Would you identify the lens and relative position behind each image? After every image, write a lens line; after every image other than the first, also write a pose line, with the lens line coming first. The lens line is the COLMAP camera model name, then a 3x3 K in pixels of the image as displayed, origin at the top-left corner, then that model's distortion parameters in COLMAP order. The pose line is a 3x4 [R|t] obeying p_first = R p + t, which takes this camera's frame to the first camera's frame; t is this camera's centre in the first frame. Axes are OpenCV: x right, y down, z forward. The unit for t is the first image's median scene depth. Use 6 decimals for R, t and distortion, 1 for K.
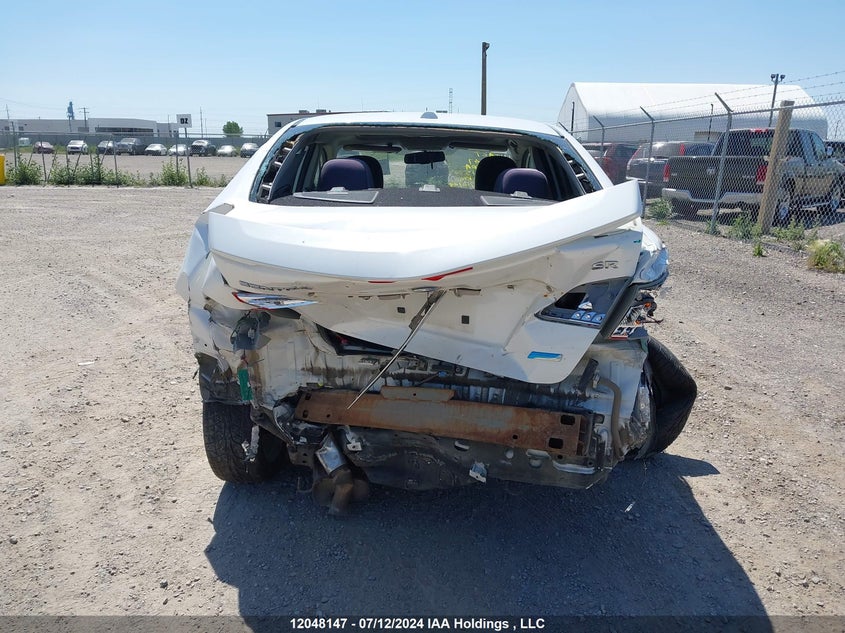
lens RADIAL K [[670.2, 0, 425.1], [0, 670.2, 314.4], [0, 0, 1]] dist [0.004015, -0.001349]
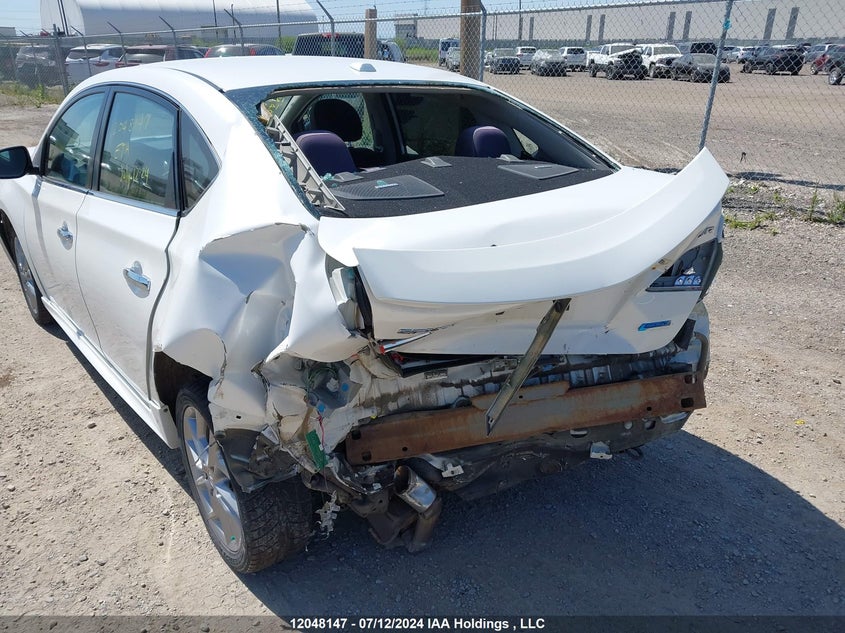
lens RADIAL K [[670.2, 0, 423.2], [0, 670.2, 319.8], [0, 0, 1]] dist [0.004015, -0.001349]
pose [[0.787728, -0.242034, 0.566484, -0.595654], [0.157499, 0.968148, 0.194637, -0.177260], [-0.595550, -0.064101, 0.800757, 0.333081]]
